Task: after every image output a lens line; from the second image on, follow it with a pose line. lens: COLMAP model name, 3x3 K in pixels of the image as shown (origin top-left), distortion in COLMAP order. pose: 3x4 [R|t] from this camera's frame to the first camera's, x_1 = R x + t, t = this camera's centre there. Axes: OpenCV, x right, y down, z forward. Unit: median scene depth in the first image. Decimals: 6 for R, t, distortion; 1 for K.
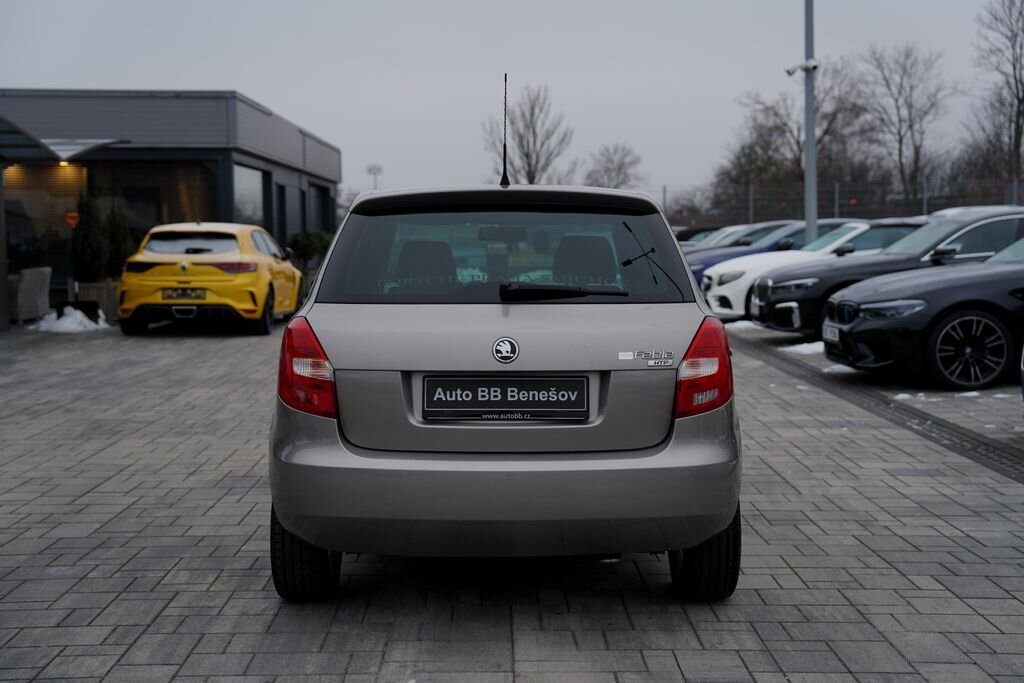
lens RADIAL K [[1305.5, 0, 508.1], [0, 1305.5, 337.3], [0, 0, 1]] dist [0.139146, 0.000000]
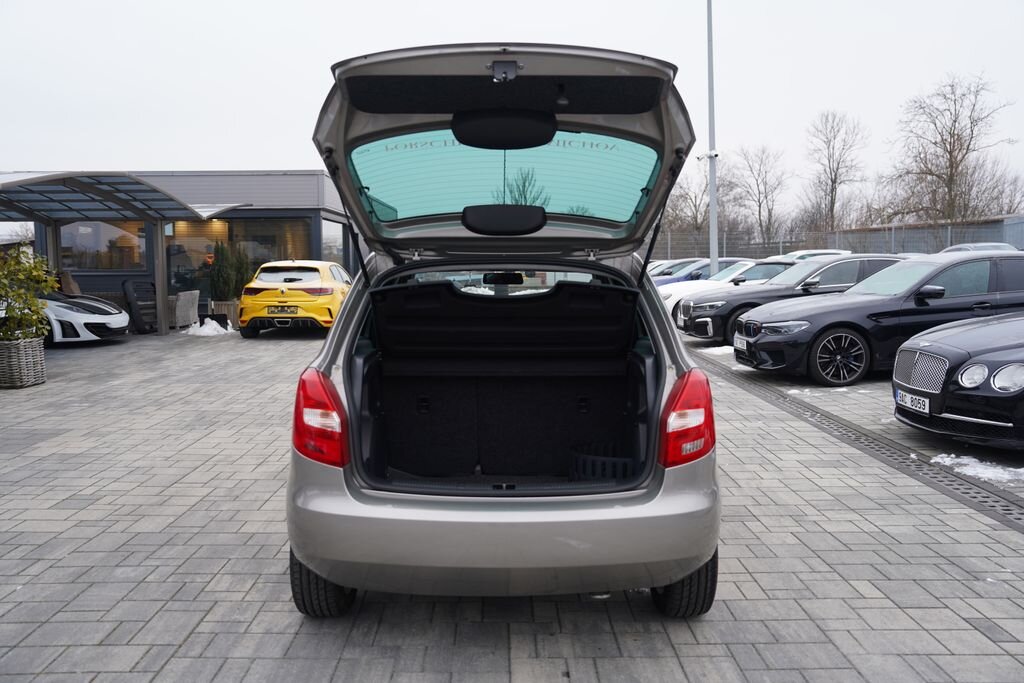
lens RADIAL K [[841.0, 0, 508.5], [0, 841.0, 336.5], [0, 0, 1]] dist [-0.049099, 0.069790]
pose [[0.999997, 0.002354, 0.000494, 0.000309], [-0.002358, 0.999961, 0.008544, -0.012623], [-0.000474, -0.008546, 0.999963, 0.083933]]
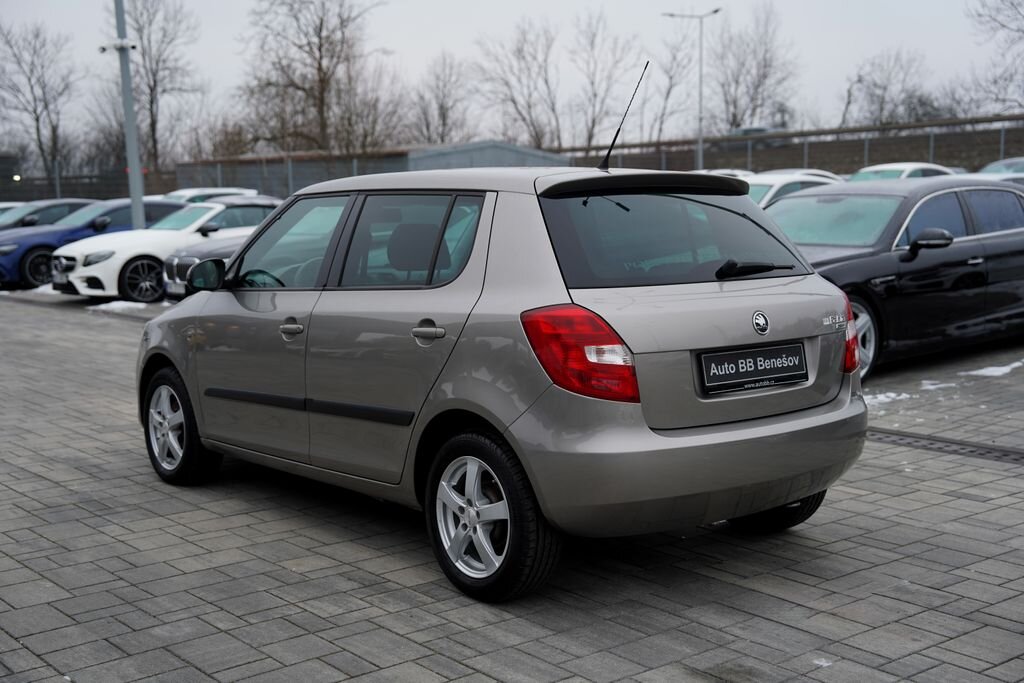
lens RADIAL K [[1241.3, 0, 523.0], [0, 1241.3, 350.1], [0, 0, 1]] dist [0.118852, 0.000000]
pose [[0.778485, -0.075027, 0.623163, -0.201679], [0.055678, 0.997171, 0.050502, -0.007770], [-0.625189, -0.004618, 0.780460, 0.081722]]
